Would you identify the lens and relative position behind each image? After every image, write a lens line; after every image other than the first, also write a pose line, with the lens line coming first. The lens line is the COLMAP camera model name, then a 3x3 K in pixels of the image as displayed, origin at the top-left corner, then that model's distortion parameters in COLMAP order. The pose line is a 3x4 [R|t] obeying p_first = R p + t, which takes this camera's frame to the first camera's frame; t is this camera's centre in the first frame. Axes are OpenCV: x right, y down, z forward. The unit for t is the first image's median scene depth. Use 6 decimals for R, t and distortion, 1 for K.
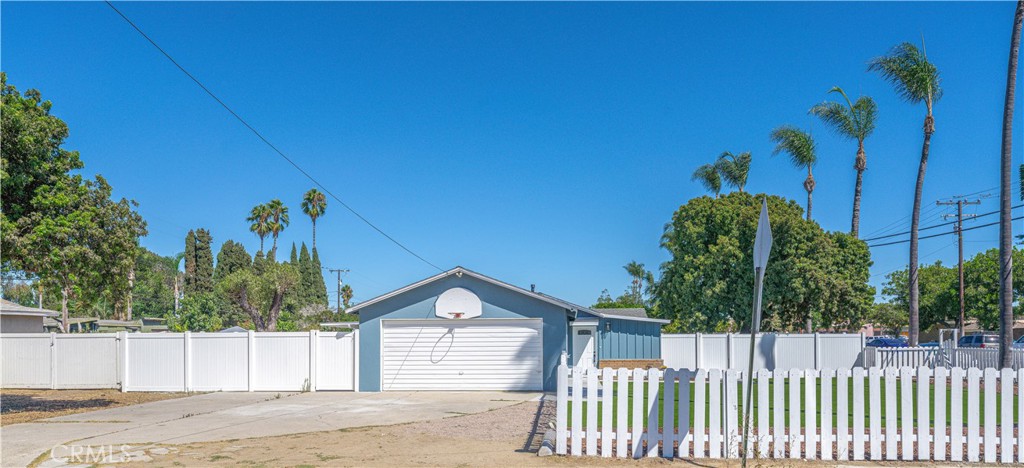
lens RADIAL K [[674.3, 0, 511.6], [0, 674.3, 330.8], [0, 0, 1]] dist [0.005349, -0.003027]
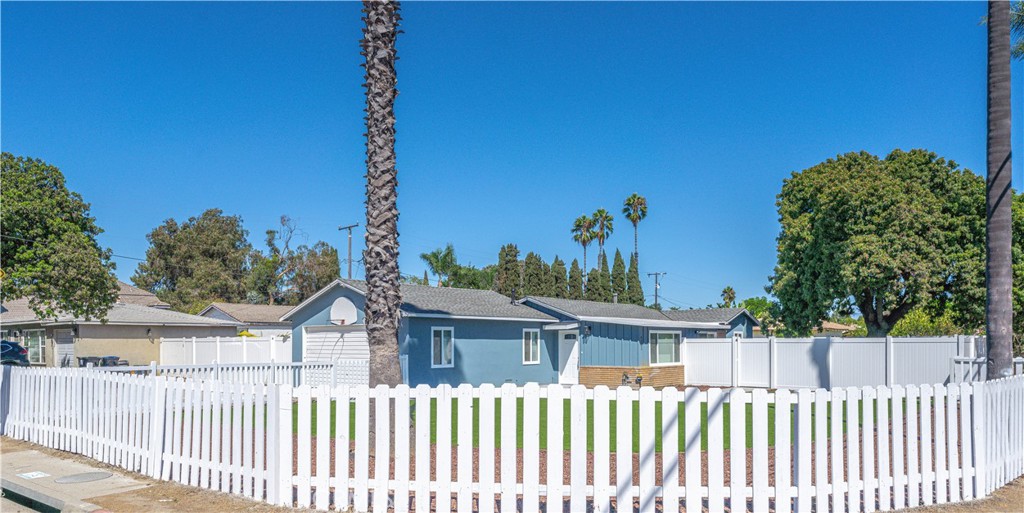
lens RADIAL K [[708.1, 0, 508.0], [0, 708.1, 328.6], [0, 0, 1]] dist [0.001996, 0.000217]
pose [[0.819662, -0.009188, -0.572774, 0.543681], [0.003529, 0.999933, -0.010991, 0.001483], [0.572837, 0.006988, 0.819639, 0.130447]]
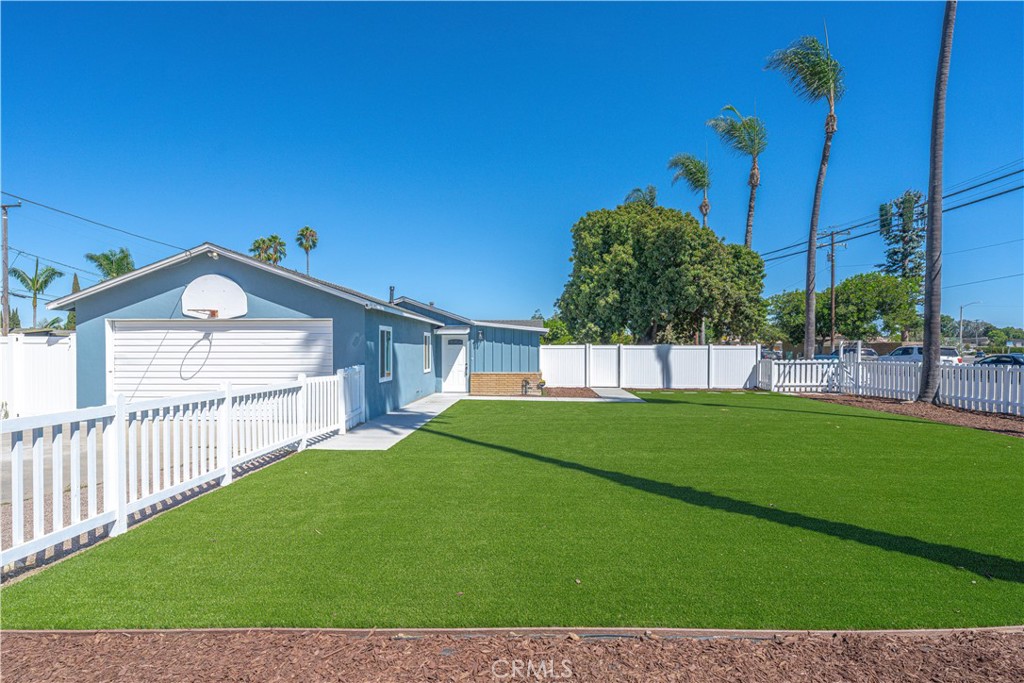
lens RADIAL K [[491.7, 0, 513.2], [0, 491.7, 357.2], [0, 0, 1]] dist [0.002368, 0.000438]
pose [[0.998855, 0.004354, 0.047633, 0.138985], [-0.005573, 0.999659, 0.025492, 0.004993], [-0.047506, -0.025729, 0.998540, 0.314102]]
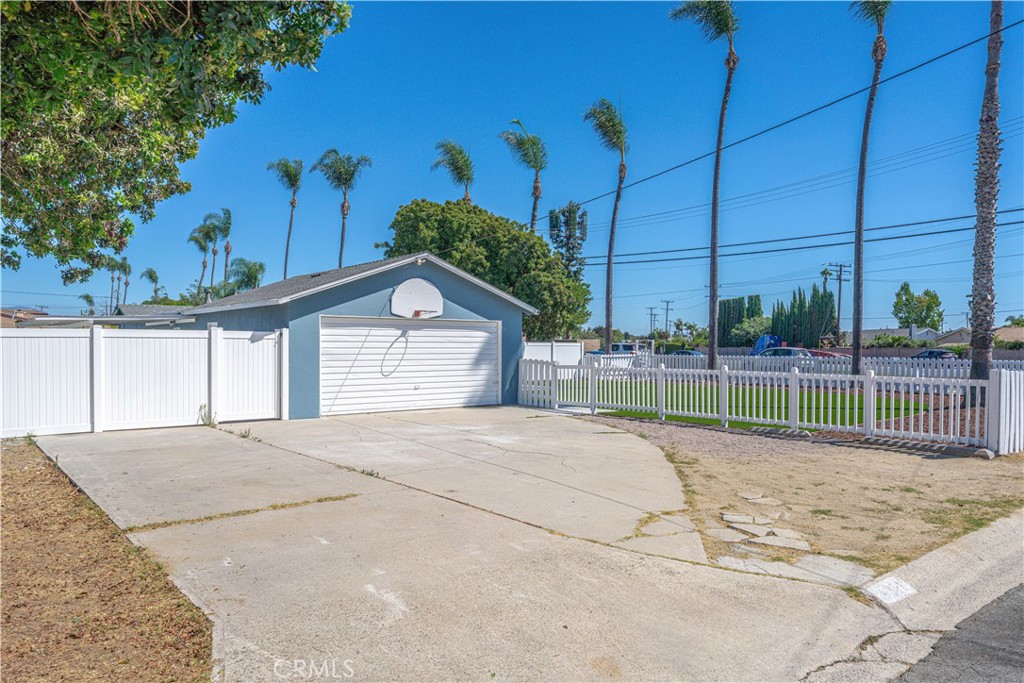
lens RADIAL K [[694.4, 0, 512.0], [0, 694.4, 341.5], [0, 0, 1]] dist [0.043618, 0.000426]
pose [[0.718193, 0.012514, 0.695732, -0.375559], [-0.014942, 0.999885, -0.002560, 0.006428], [-0.695684, -0.008557, 0.718297, 0.227386]]
